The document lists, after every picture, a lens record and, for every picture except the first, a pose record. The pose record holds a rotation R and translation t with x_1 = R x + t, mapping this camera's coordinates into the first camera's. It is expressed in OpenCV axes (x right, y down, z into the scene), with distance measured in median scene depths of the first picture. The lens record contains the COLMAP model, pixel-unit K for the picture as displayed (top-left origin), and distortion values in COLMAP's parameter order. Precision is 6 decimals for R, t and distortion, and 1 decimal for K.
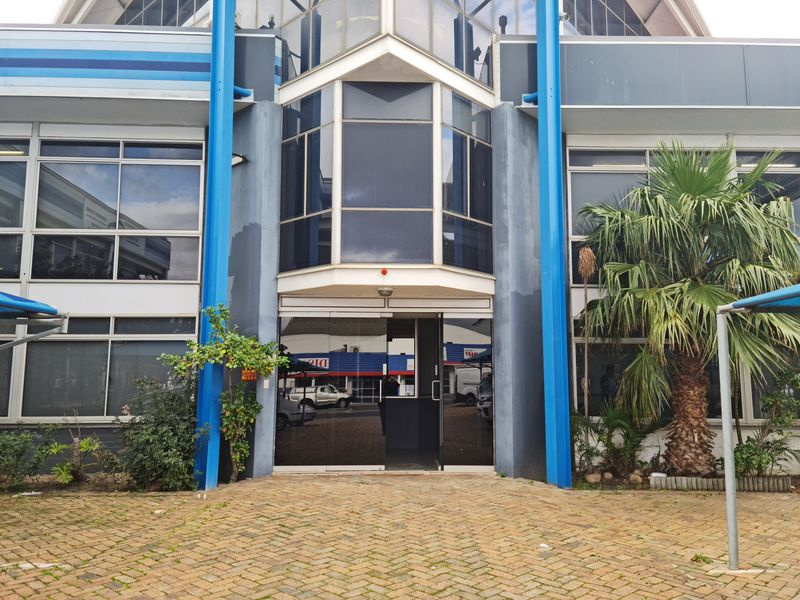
lens RADIAL K [[632.5, 0, 406.1], [0, 632.5, 301.7], [0, 0, 1]] dist [0.050583, -0.006306]
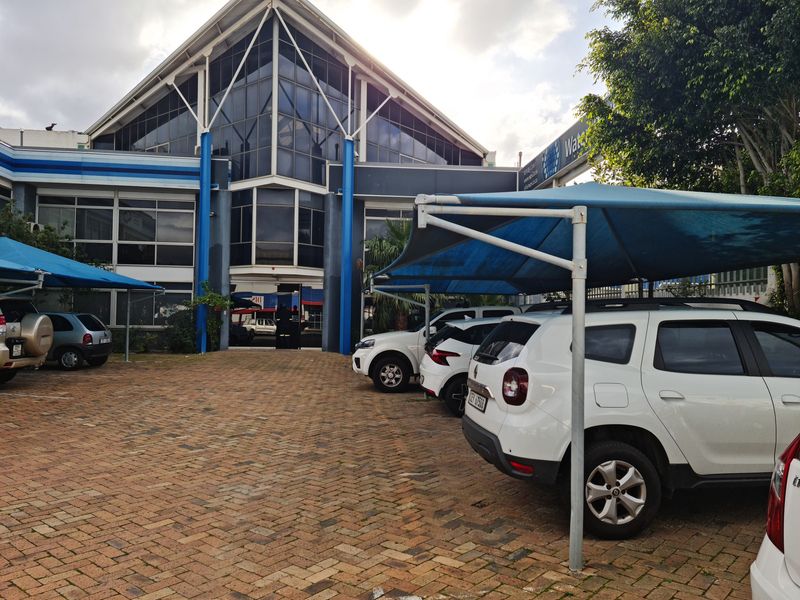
lens RADIAL K [[632.5, 0, 395.2], [0, 632.5, 300.9], [0, 0, 1]] dist [0.050583, -0.006306]
pose [[0.998185, 0.017078, 0.057742, 0.269769], [-0.022658, 0.994987, 0.097407, -0.155473], [-0.055789, -0.098539, 0.993568, -1.354743]]
